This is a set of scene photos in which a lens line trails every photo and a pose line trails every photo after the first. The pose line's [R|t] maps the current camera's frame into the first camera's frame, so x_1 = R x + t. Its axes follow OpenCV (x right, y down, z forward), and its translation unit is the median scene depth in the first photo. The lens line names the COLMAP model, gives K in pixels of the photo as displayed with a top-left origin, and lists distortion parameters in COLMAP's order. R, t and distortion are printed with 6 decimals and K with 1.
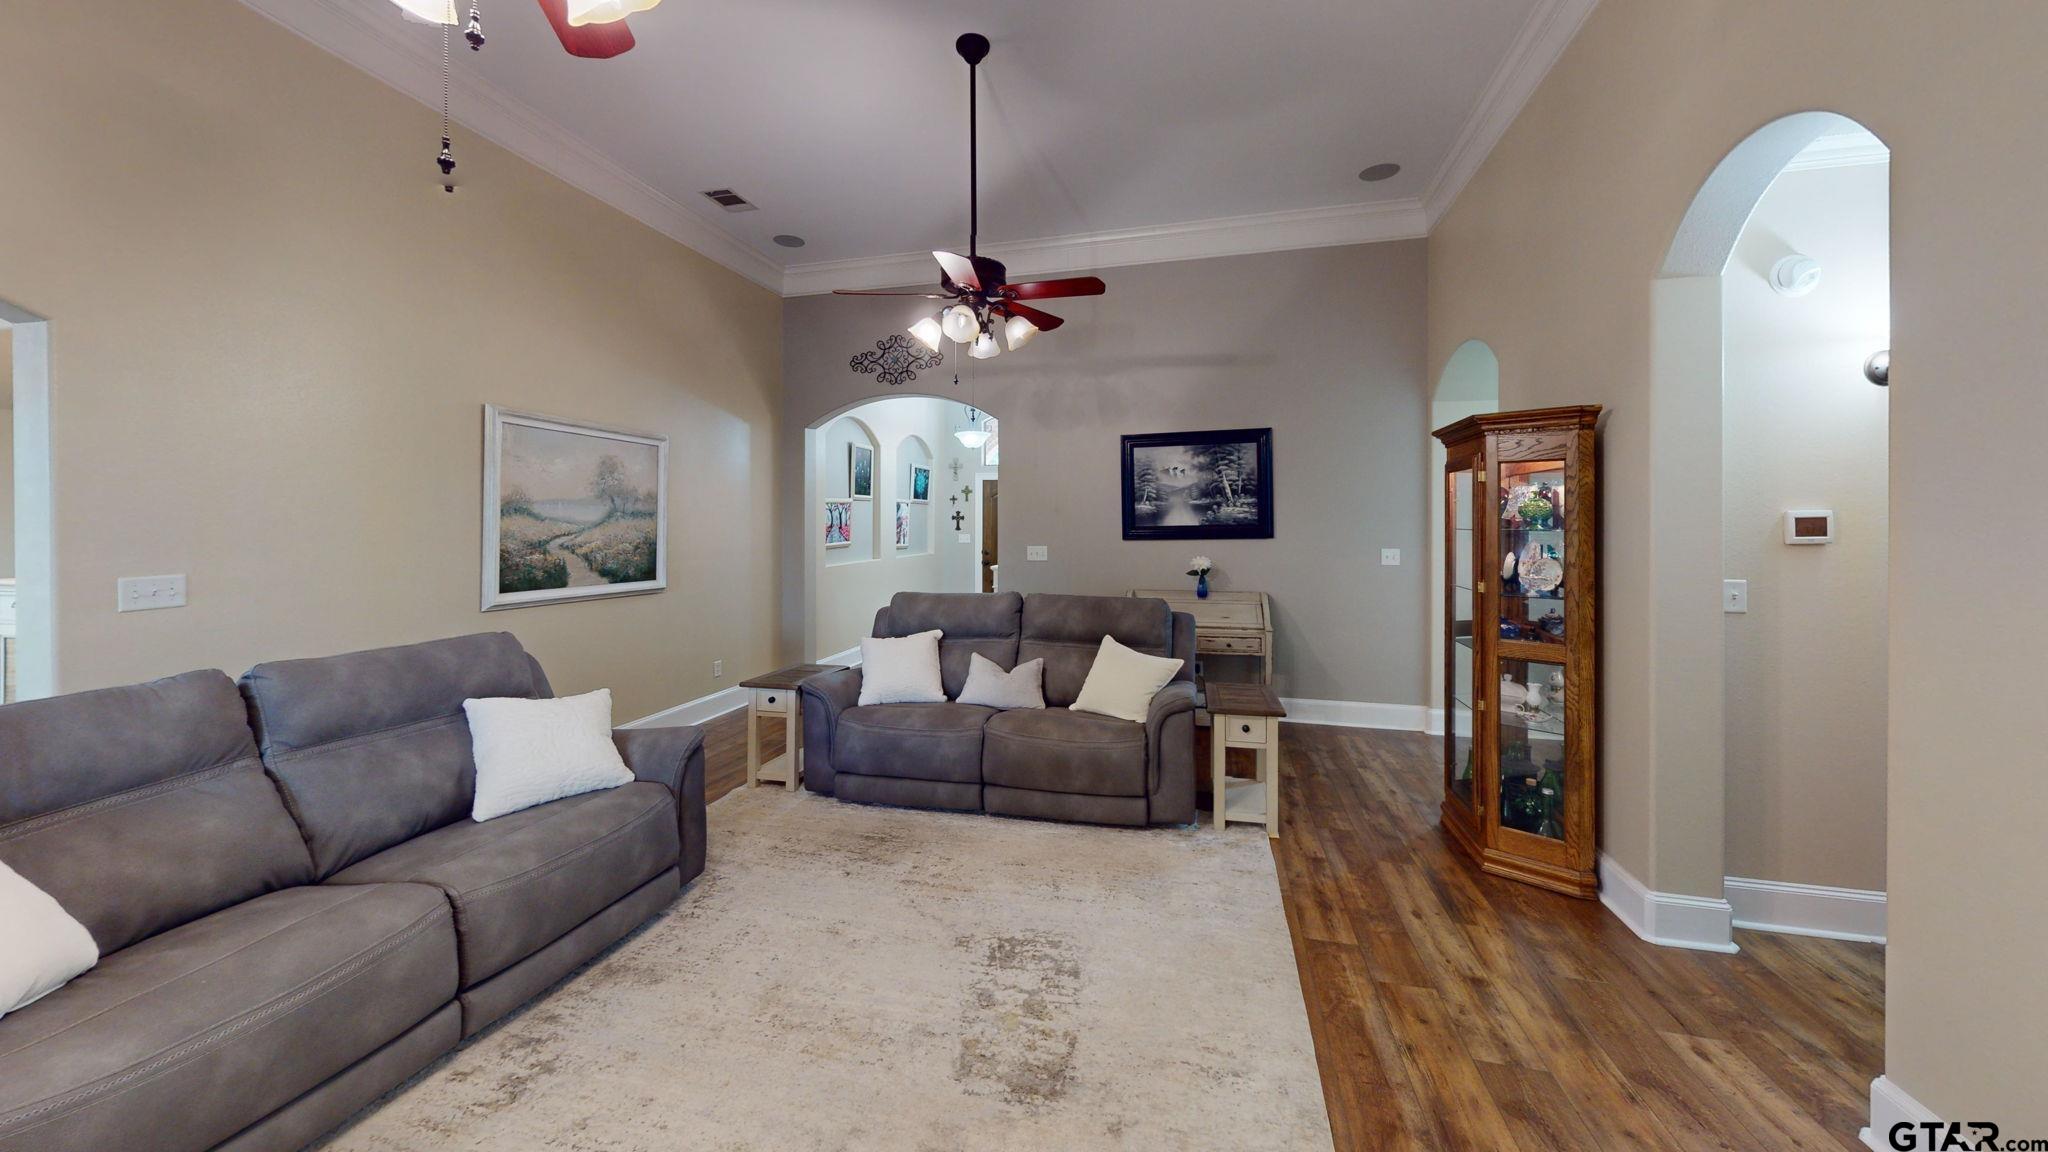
lens RADIAL K [[720.8, 0, 1004.6], [0, 720.8, 578.0], [0, 0, 1]] dist [-0.000555, 0.000013]
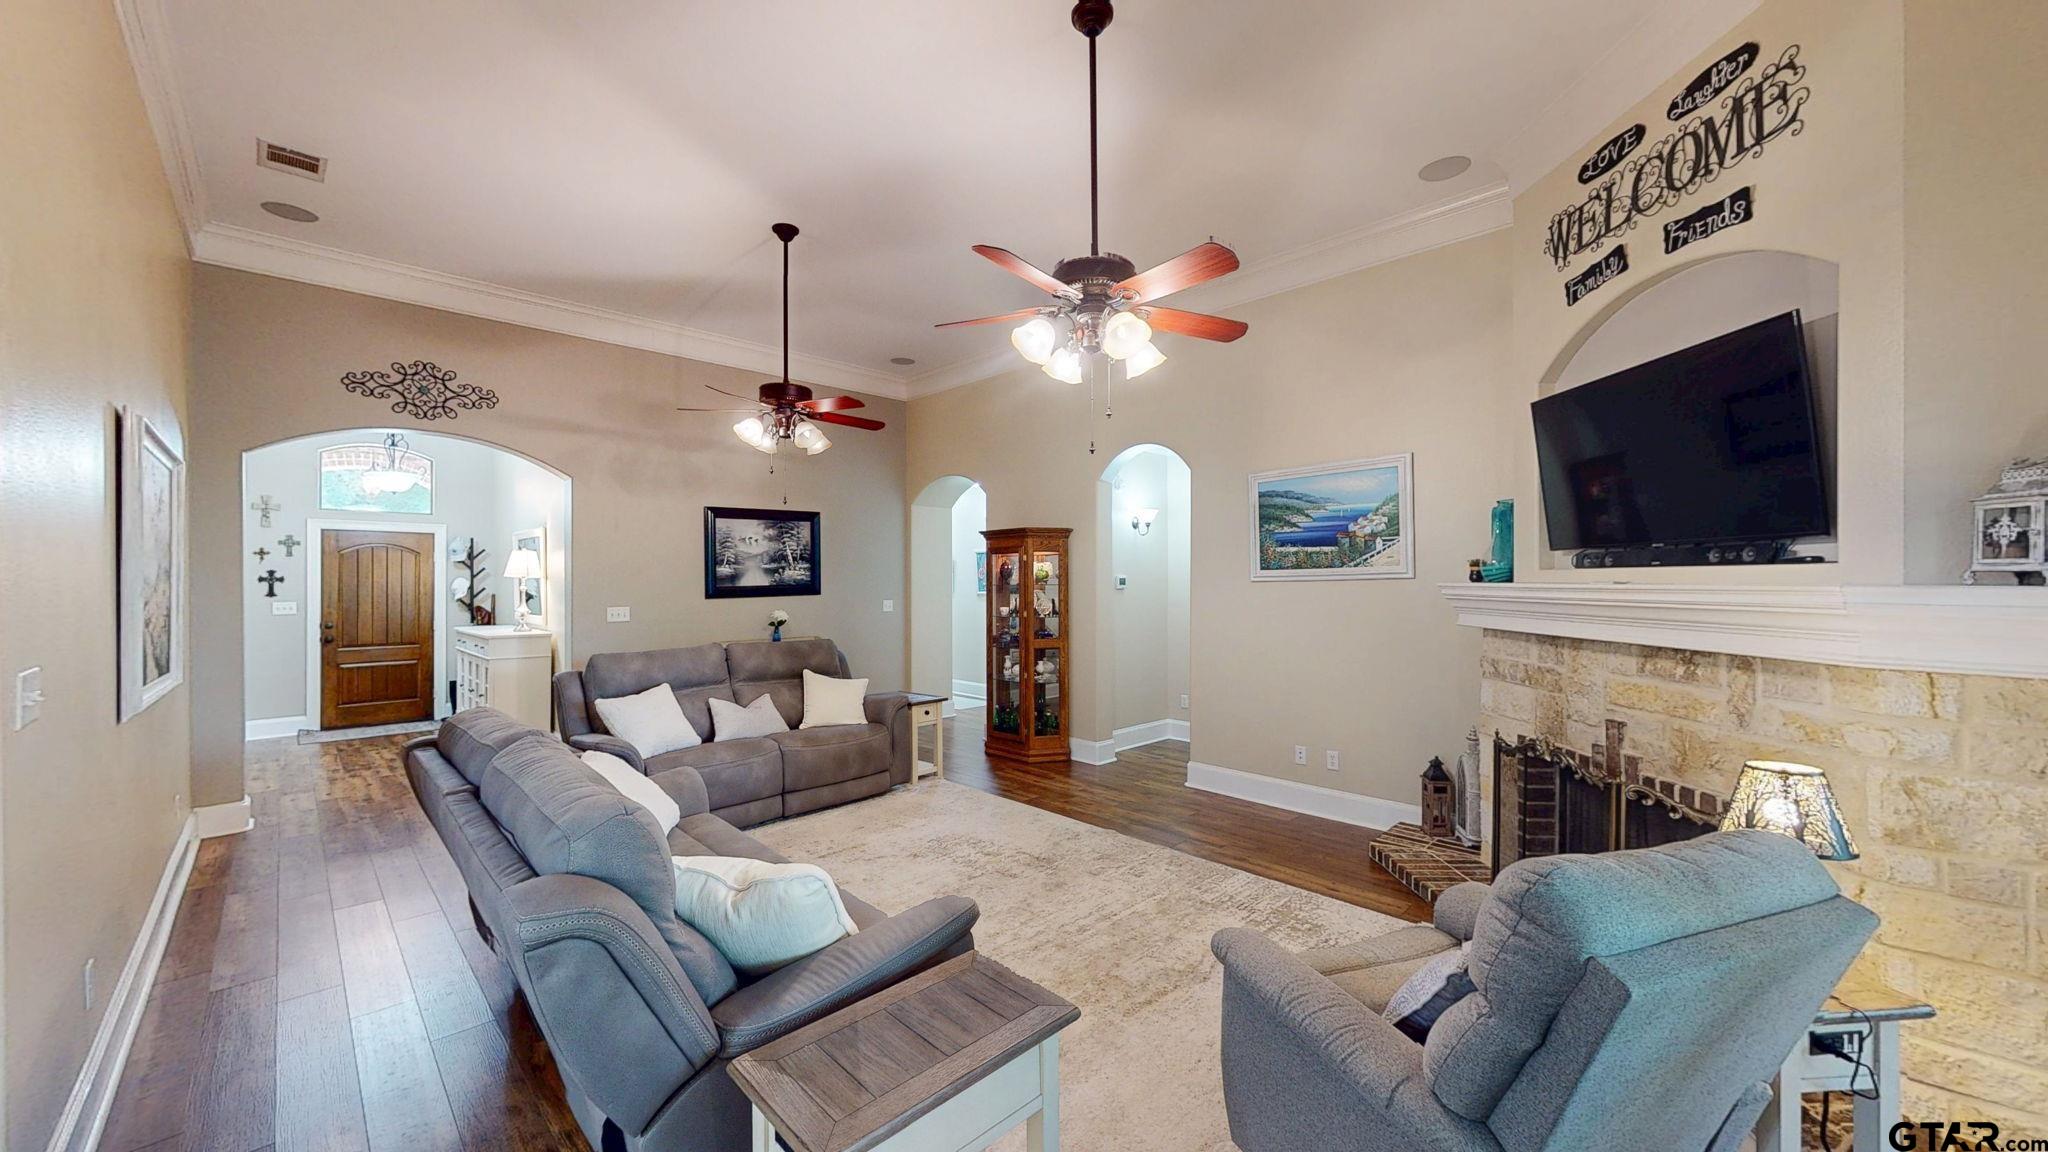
lens RADIAL K [[760.7, 0, 1030.6], [0, 760.7, 579.2], [0, 0, 1]] dist [0.001110, -0.000193]
pose [[0.500740, 0.001298, 0.865596, -0.372072], [0.072390, 0.996433, -0.043371, 0.002917], [-0.862565, 0.084378, 0.498860, -0.017446]]
